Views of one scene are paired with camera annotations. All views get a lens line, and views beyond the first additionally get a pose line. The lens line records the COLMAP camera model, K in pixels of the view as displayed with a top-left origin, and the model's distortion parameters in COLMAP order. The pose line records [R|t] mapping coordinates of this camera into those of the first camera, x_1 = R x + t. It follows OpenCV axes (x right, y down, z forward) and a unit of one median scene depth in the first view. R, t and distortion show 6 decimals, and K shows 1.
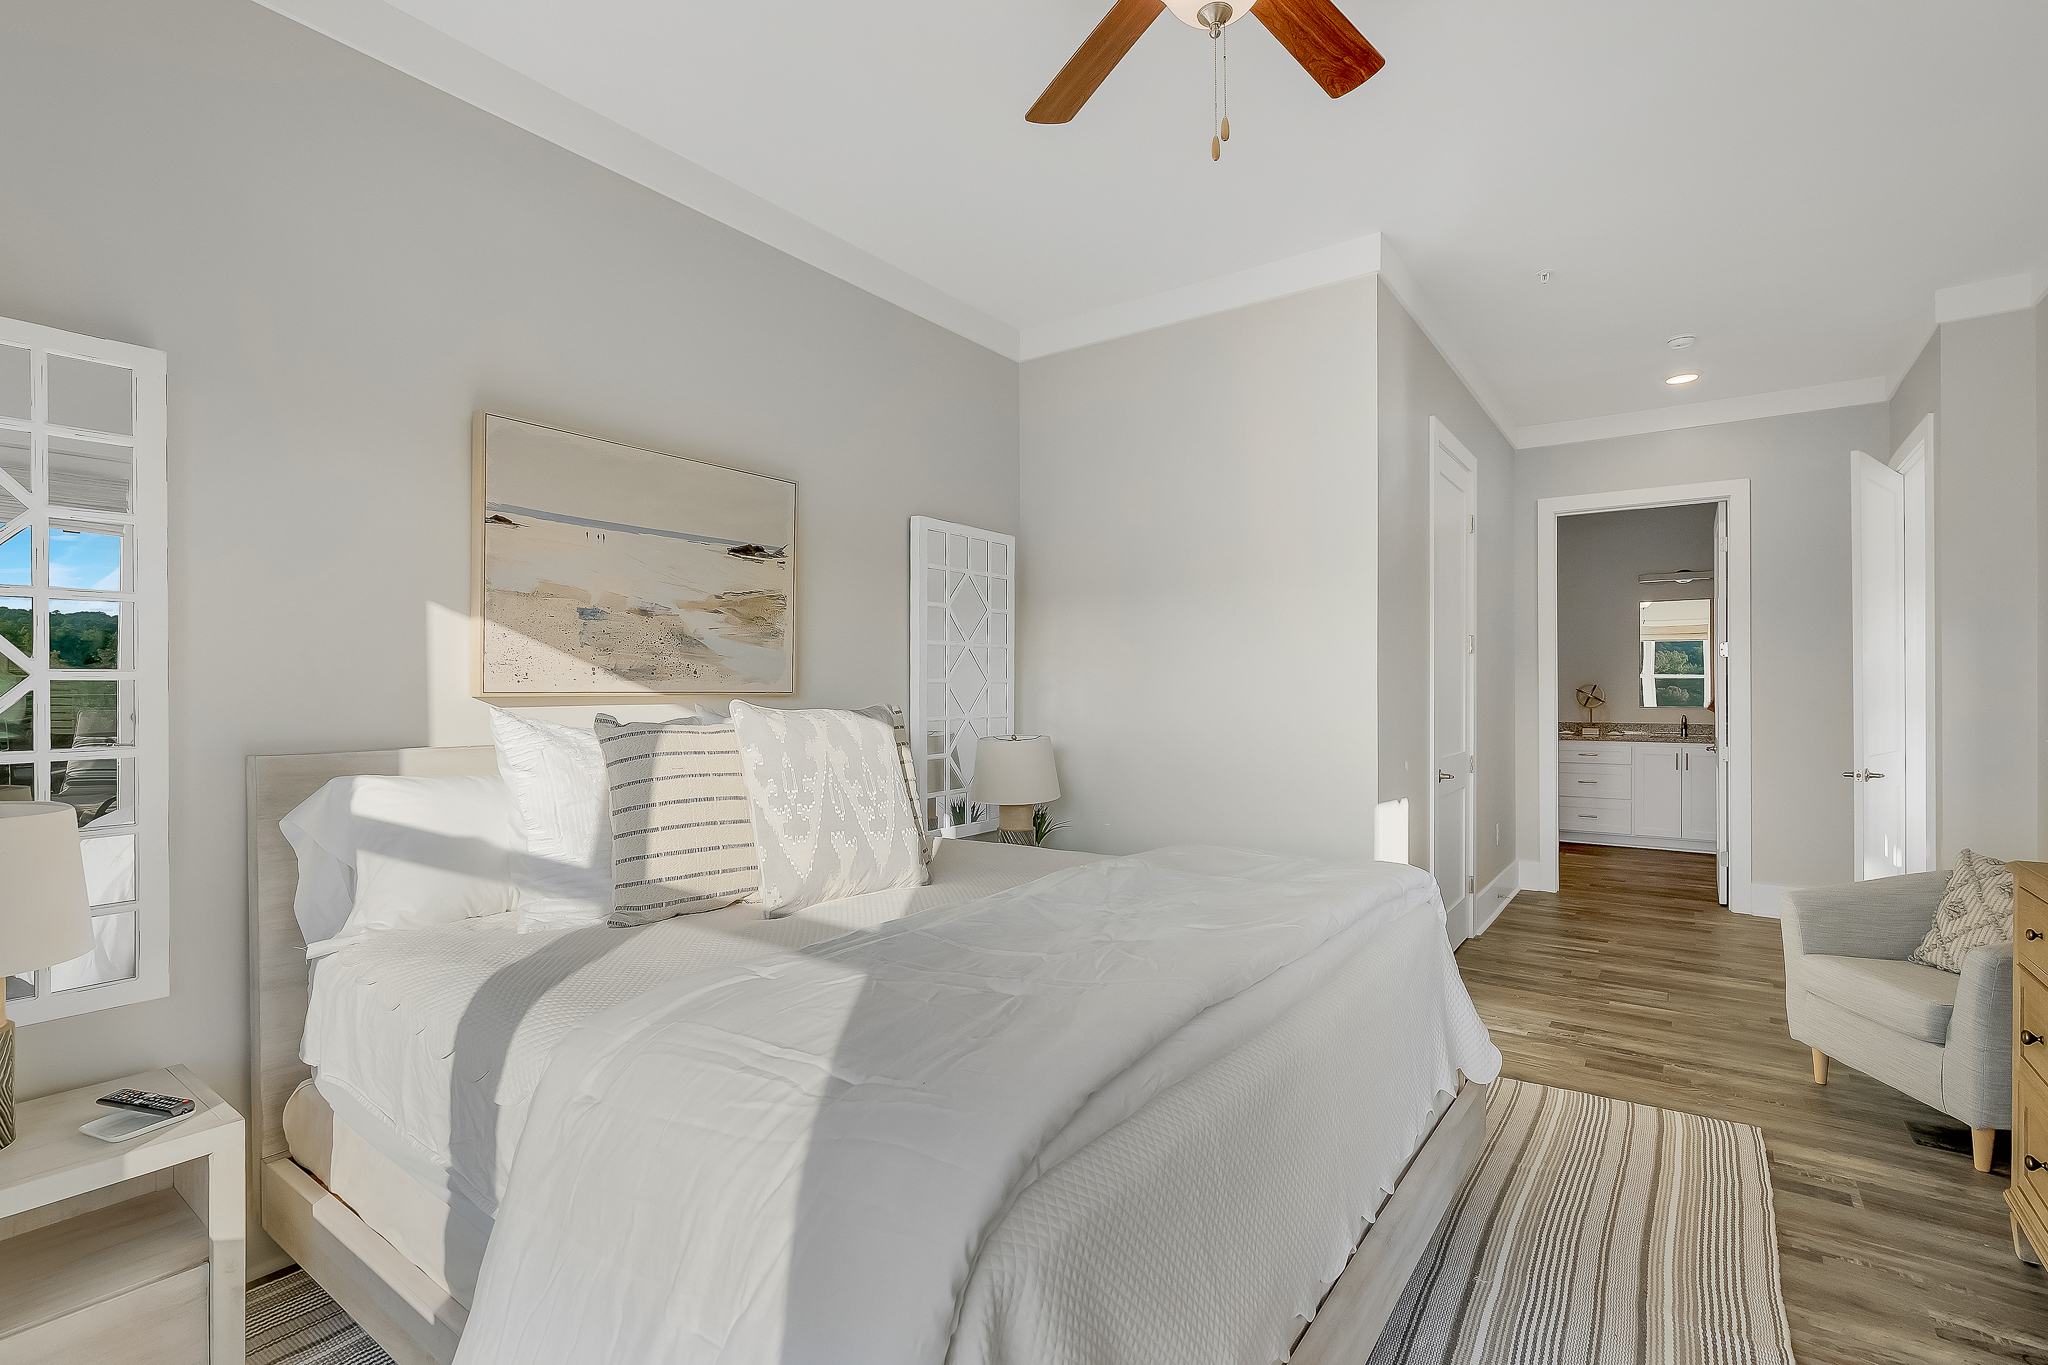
lens RADIAL K [[934.6, 0, 1035.8], [0, 934.6, 685.5], [0, 0, 1]] dist [-0.006460, 0.002766]
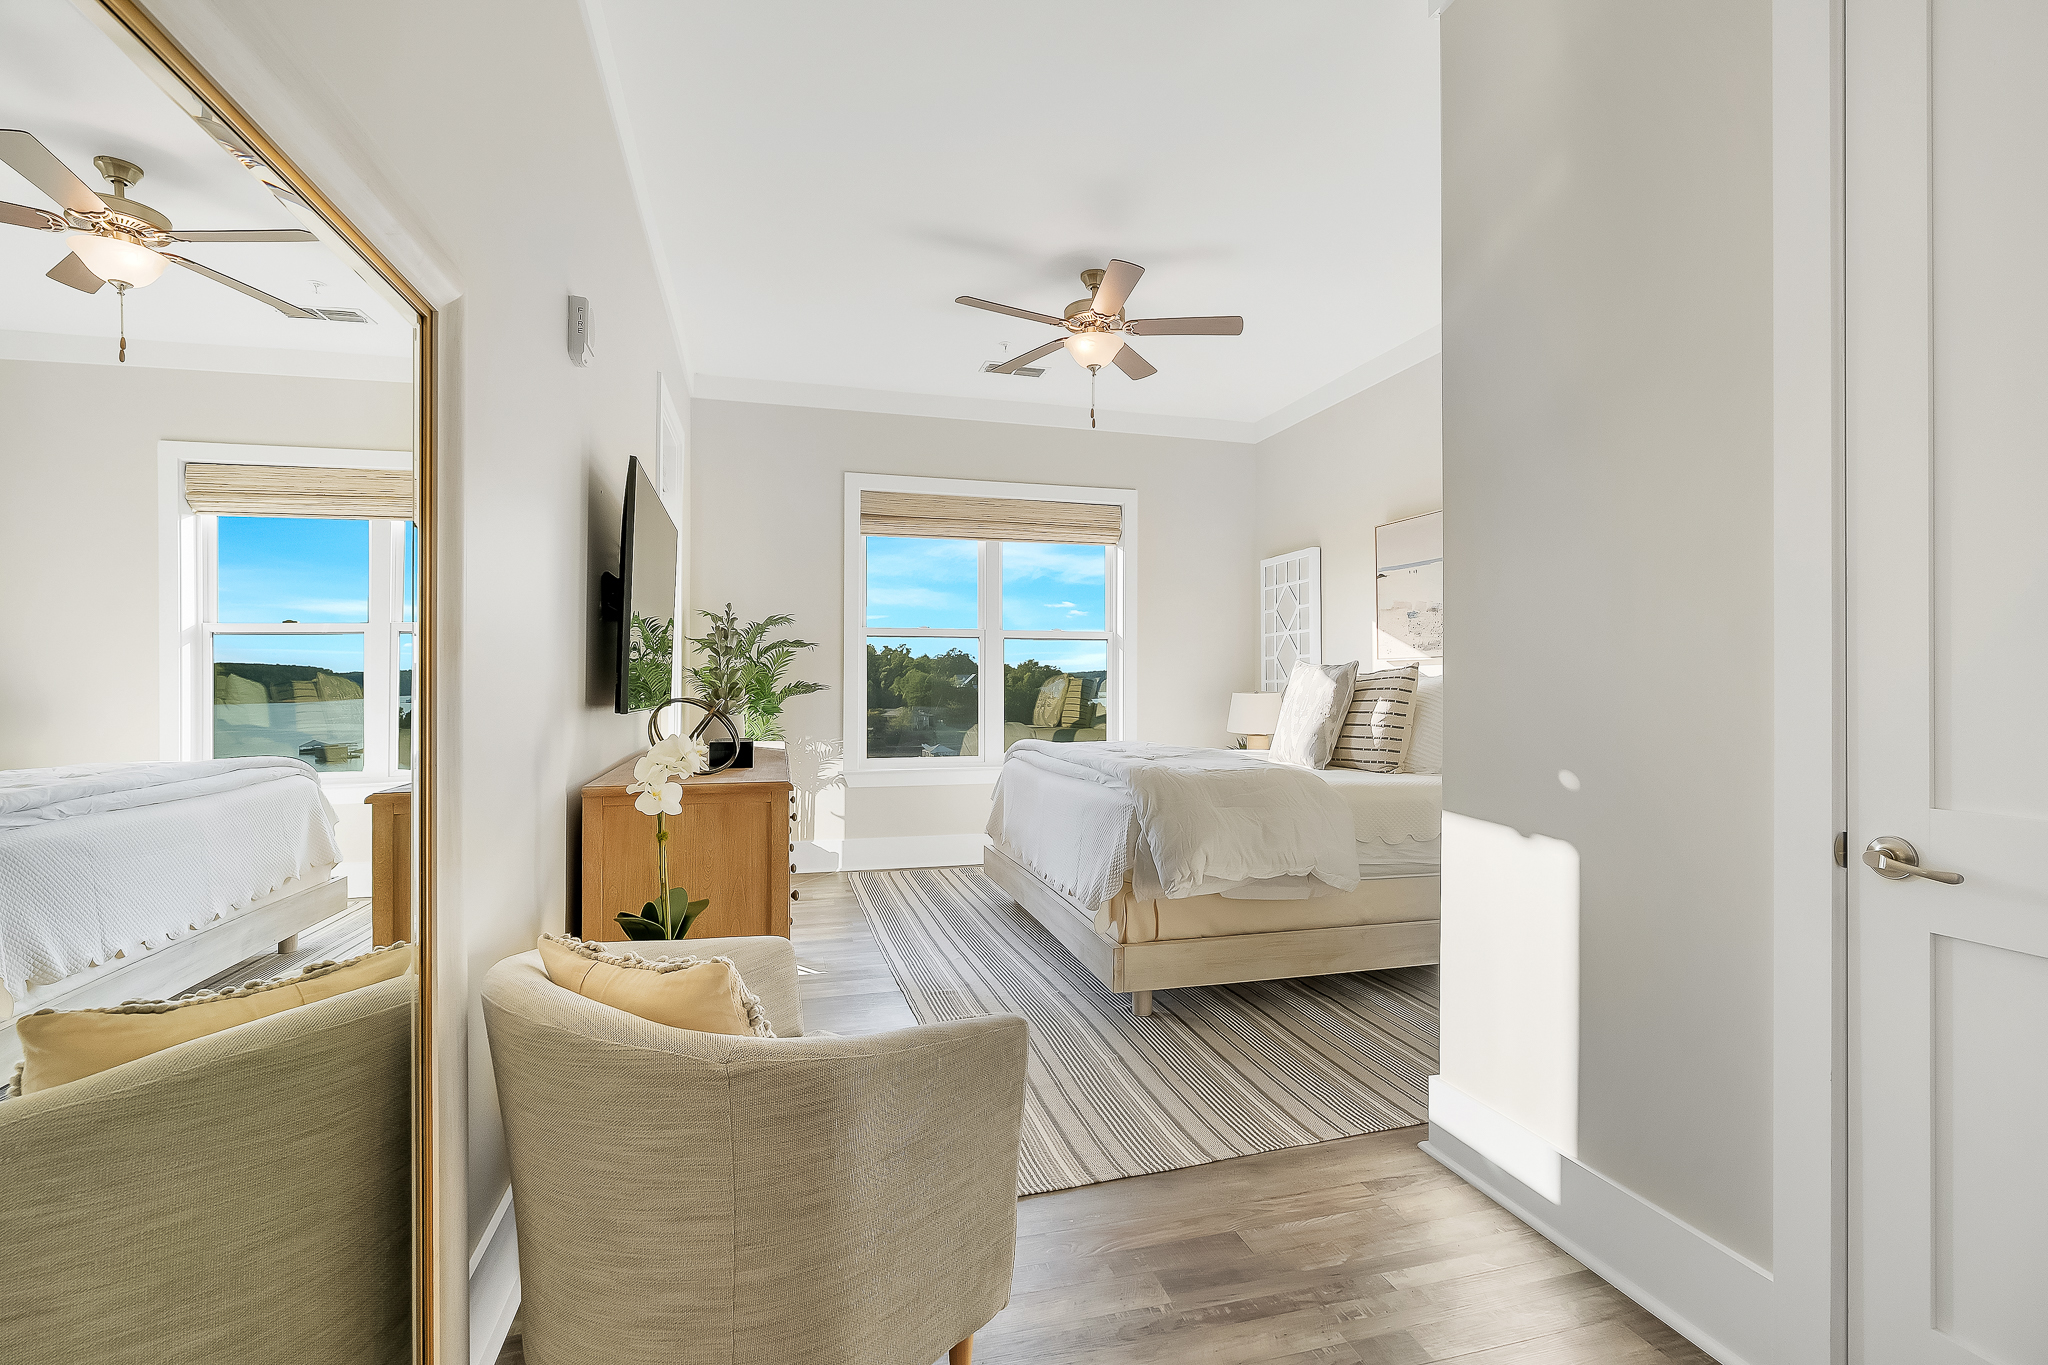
lens RADIAL K [[934.6, 0, 1030.9], [0, 934.6, 688.5], [0, 0, 1]] dist [-0.006460, 0.002766]
pose [[-0.628130, 0.001276, -0.778107, 1.304748], [-0.002212, 0.999992, 0.003426, 0.057413], [0.778105, 0.003873, -0.628122, 1.451191]]
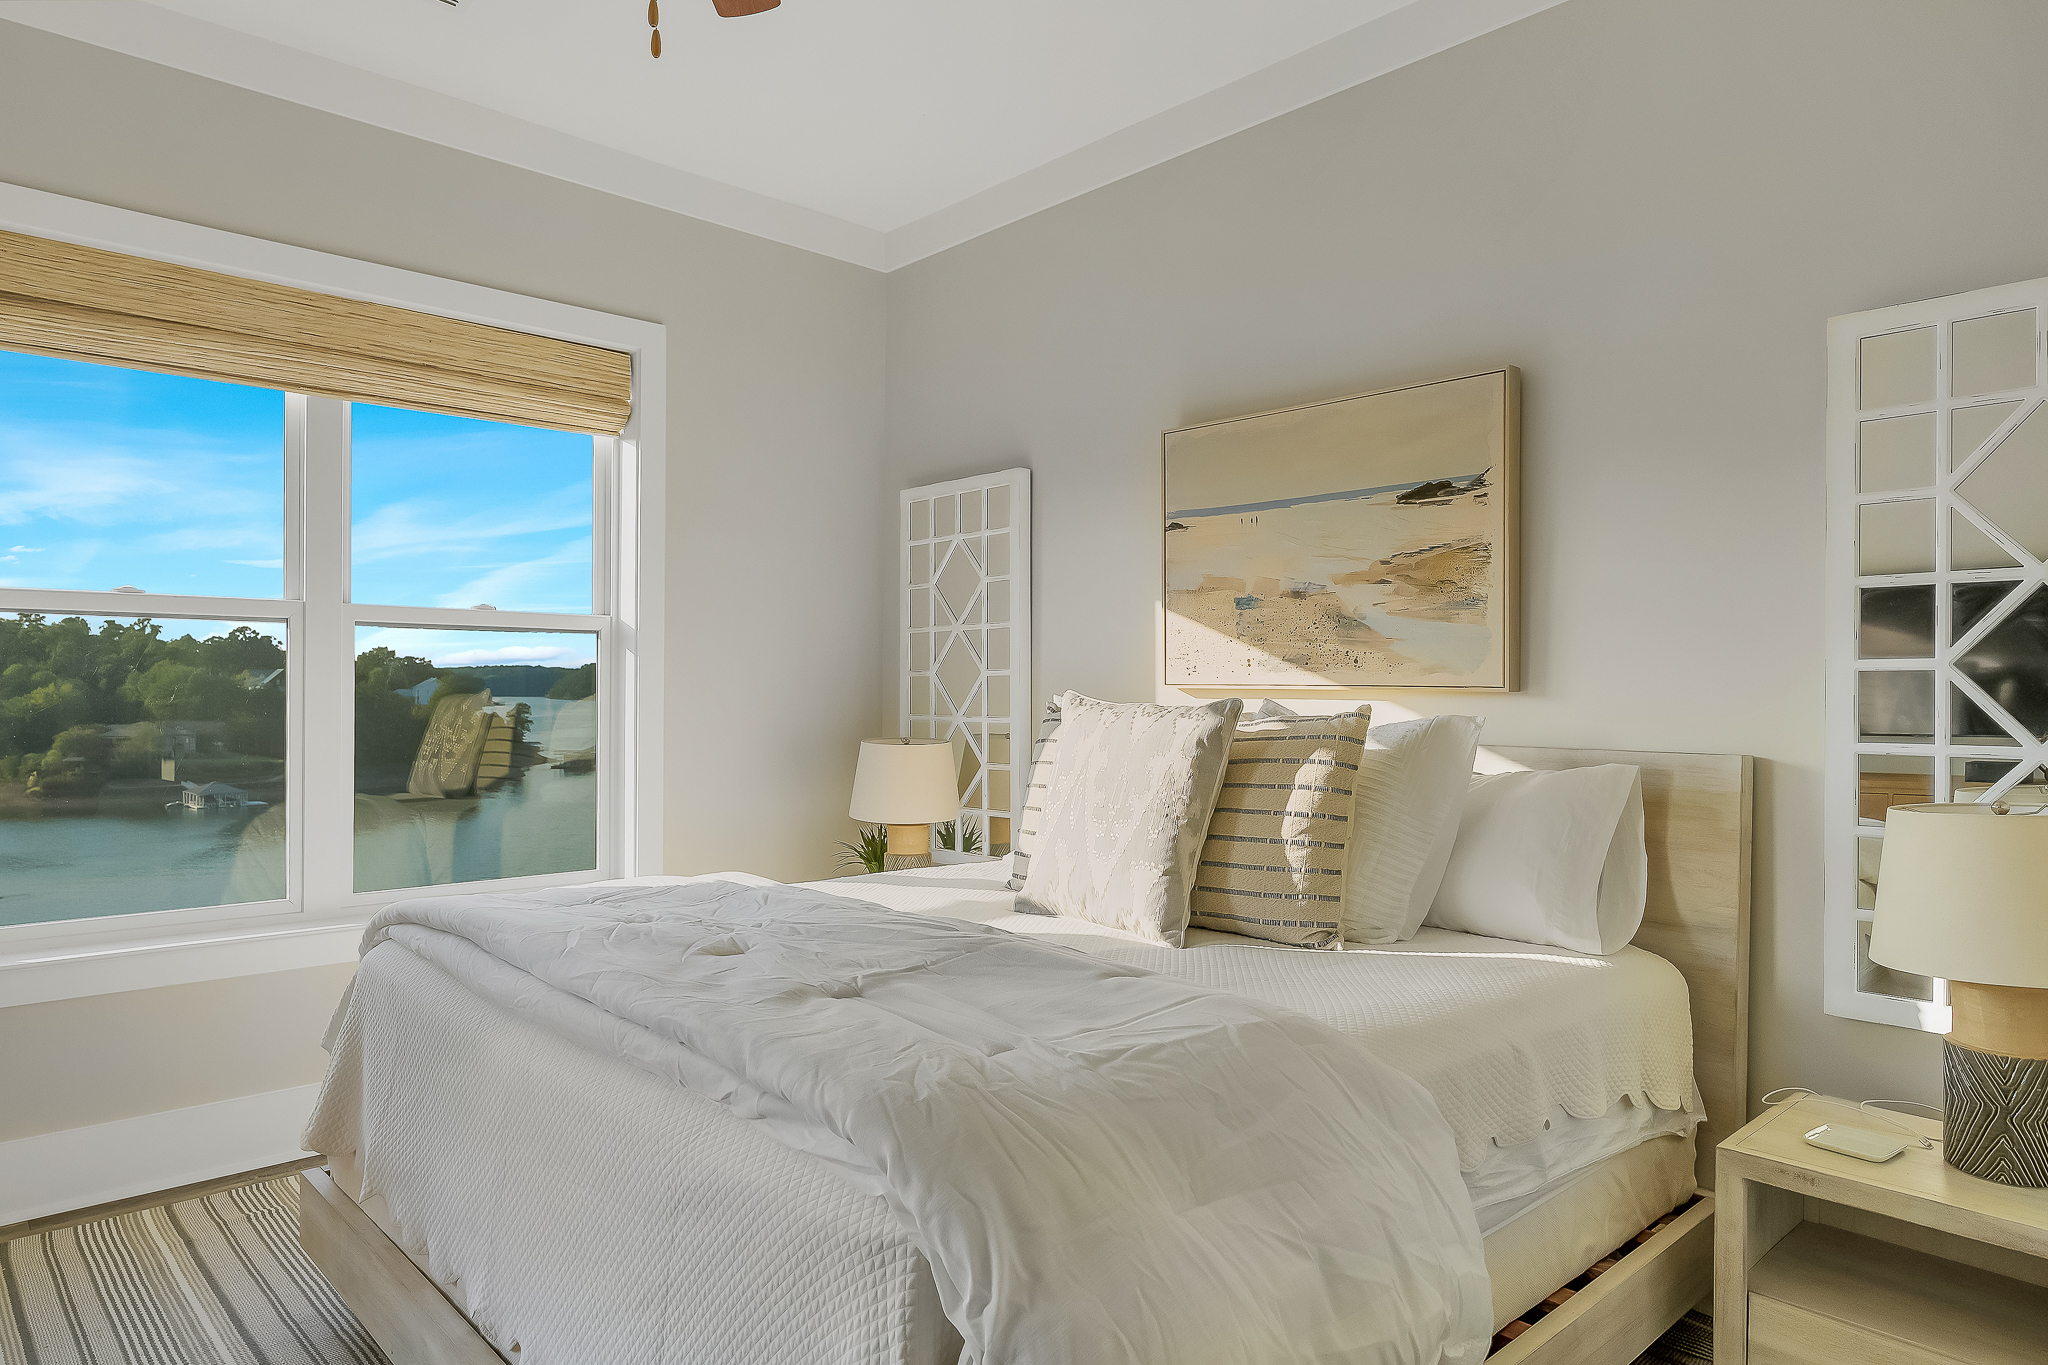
lens RADIAL K [[1258.3, 0, 1033.5], [0, 1258.3, 686.8], [0, 0, 1]] dist [-0.005397, 0.009062]
pose [[-0.198781, -0.003407, -0.980038, 0.765717], [-0.005564, 0.999982, -0.002348, 0.012241], [0.980028, 0.004987, -0.198796, 0.966508]]
